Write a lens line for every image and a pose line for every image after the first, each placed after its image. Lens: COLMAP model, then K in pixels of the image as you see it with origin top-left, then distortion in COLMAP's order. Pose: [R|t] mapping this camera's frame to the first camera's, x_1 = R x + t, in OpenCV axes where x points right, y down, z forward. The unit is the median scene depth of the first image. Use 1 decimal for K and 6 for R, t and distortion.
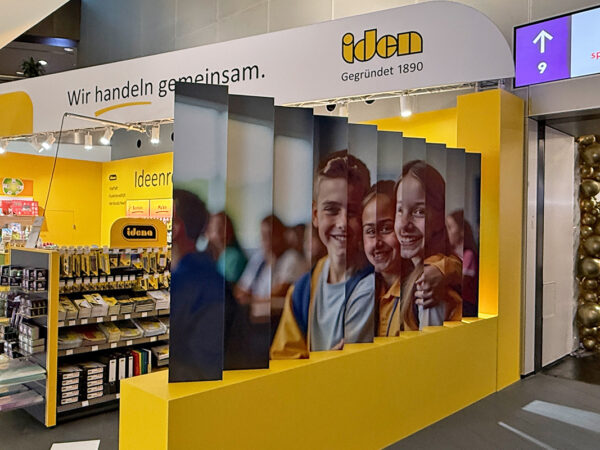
lens RADIAL K [[526.1, 0, 300.0], [0, 526.1, 225.0], [0, 0, 1]] dist [0.000827, 0.000784]
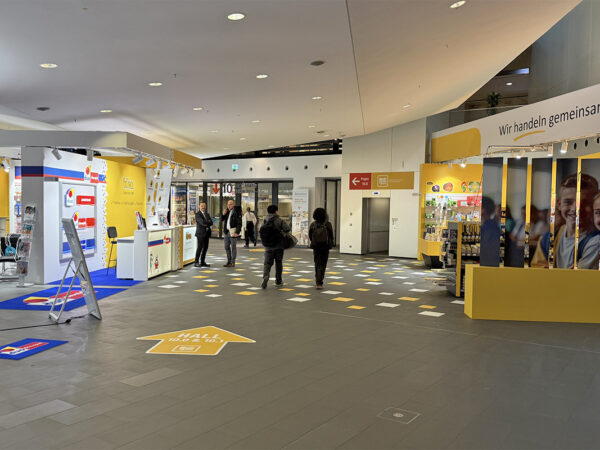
lens RADIAL K [[554.5, 0, 300.0], [0, 554.5, 225.0], [0, 0, 1]] dist [0.147801, -0.310368]
pose [[0.648215, 0.015464, -0.761300, 1.090592], [-0.001770, 0.999822, 0.018802, 0.021108], [0.761455, -0.010840, 0.648127, -1.295781]]
